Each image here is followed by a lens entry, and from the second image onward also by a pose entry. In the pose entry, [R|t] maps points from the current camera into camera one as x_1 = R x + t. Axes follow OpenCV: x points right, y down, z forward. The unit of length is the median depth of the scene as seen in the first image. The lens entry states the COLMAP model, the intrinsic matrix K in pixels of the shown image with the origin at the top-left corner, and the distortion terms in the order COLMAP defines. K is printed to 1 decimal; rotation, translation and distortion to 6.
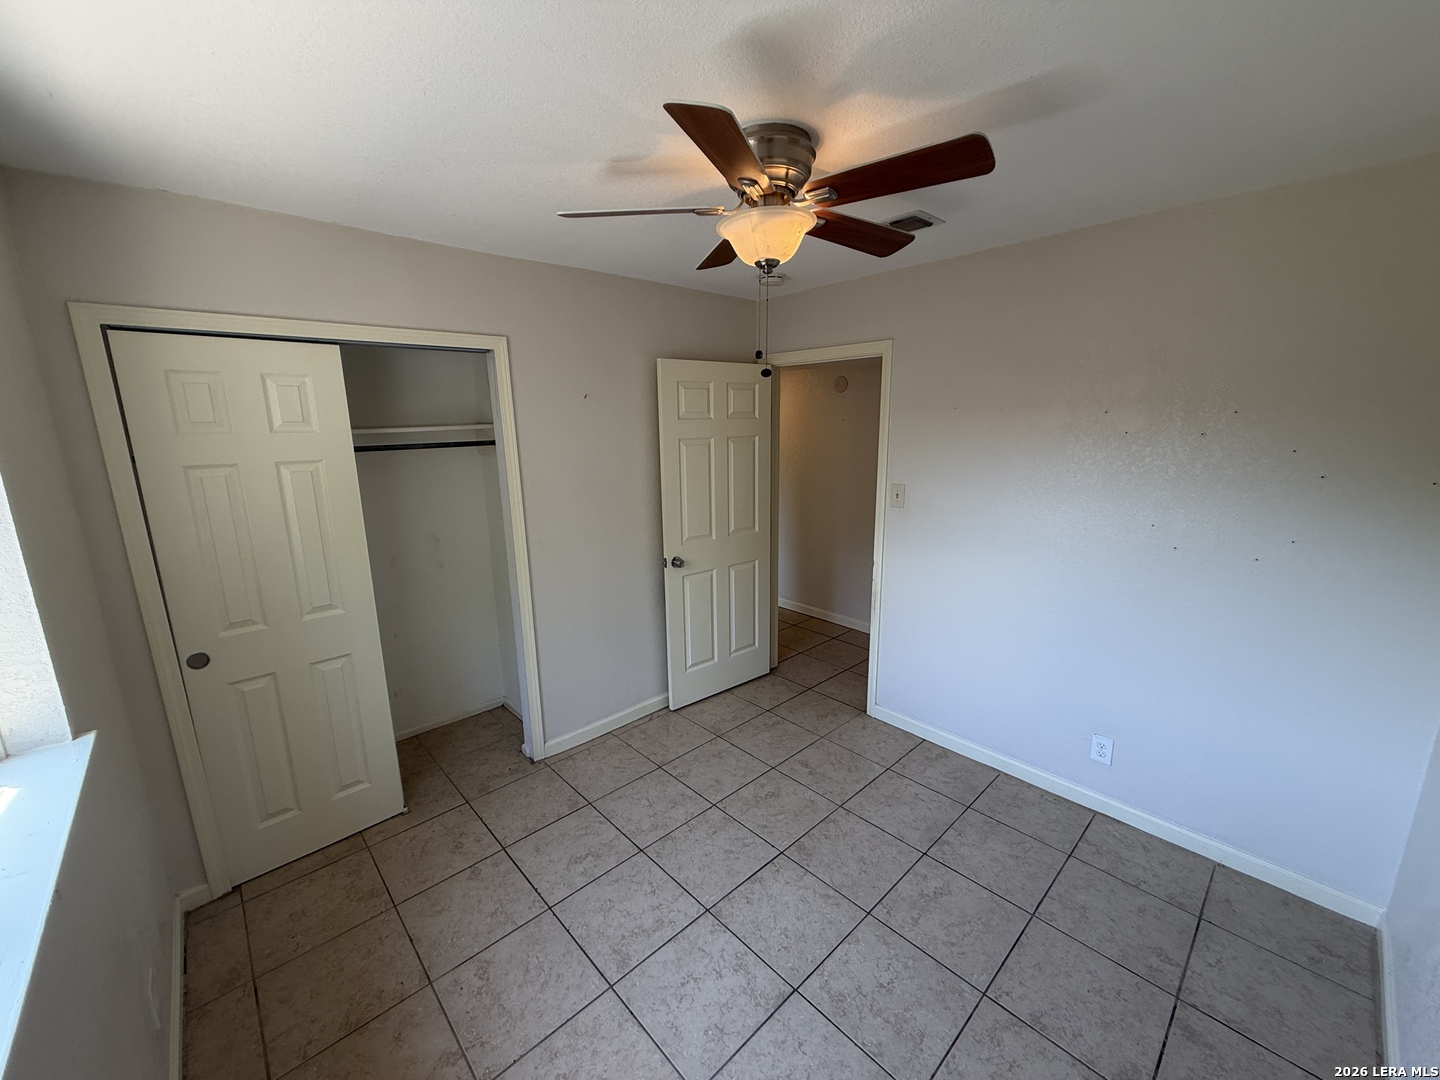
lens RADIAL K [[572.6, 0, 720.9], [0, 572.6, 541.8], [0, 0, 1]] dist [-0.001639, -0.000003]
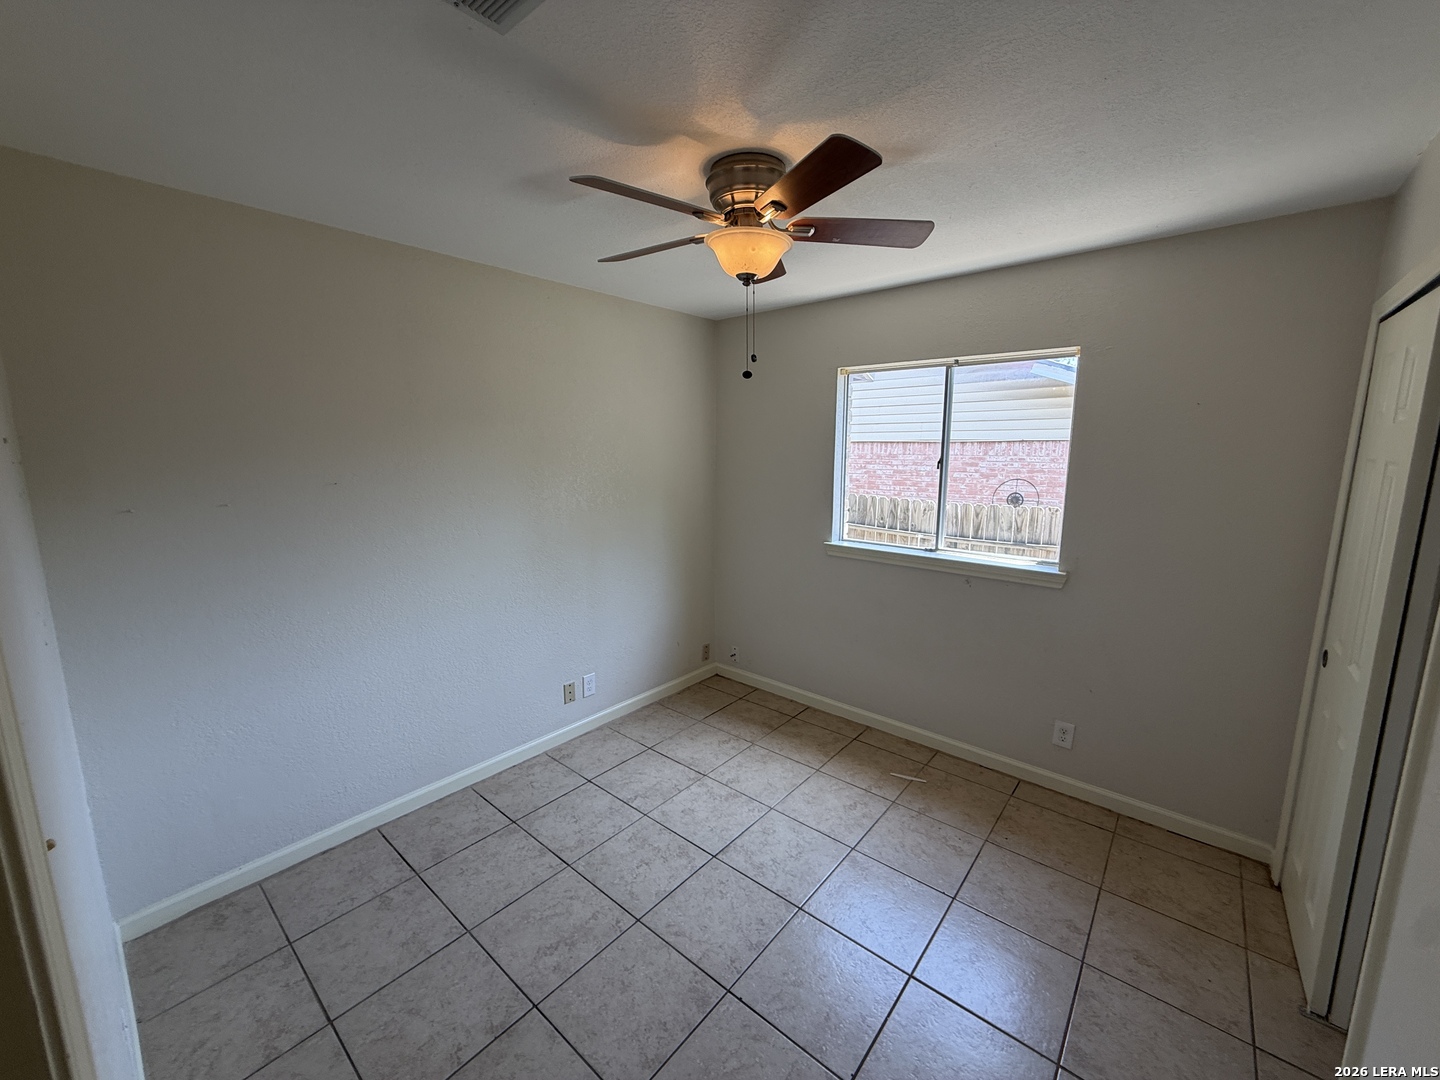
lens RADIAL K [[572.6, 0, 720.4], [0, 572.6, 546.3], [0, 0, 1]] dist [-0.001639, -0.000003]
pose [[-0.993150, 0.032823, -0.112145, 0.209987], [-0.012342, 0.924901, 0.380008, -0.323444], [0.116196, 0.378788, -0.918160, 1.695737]]
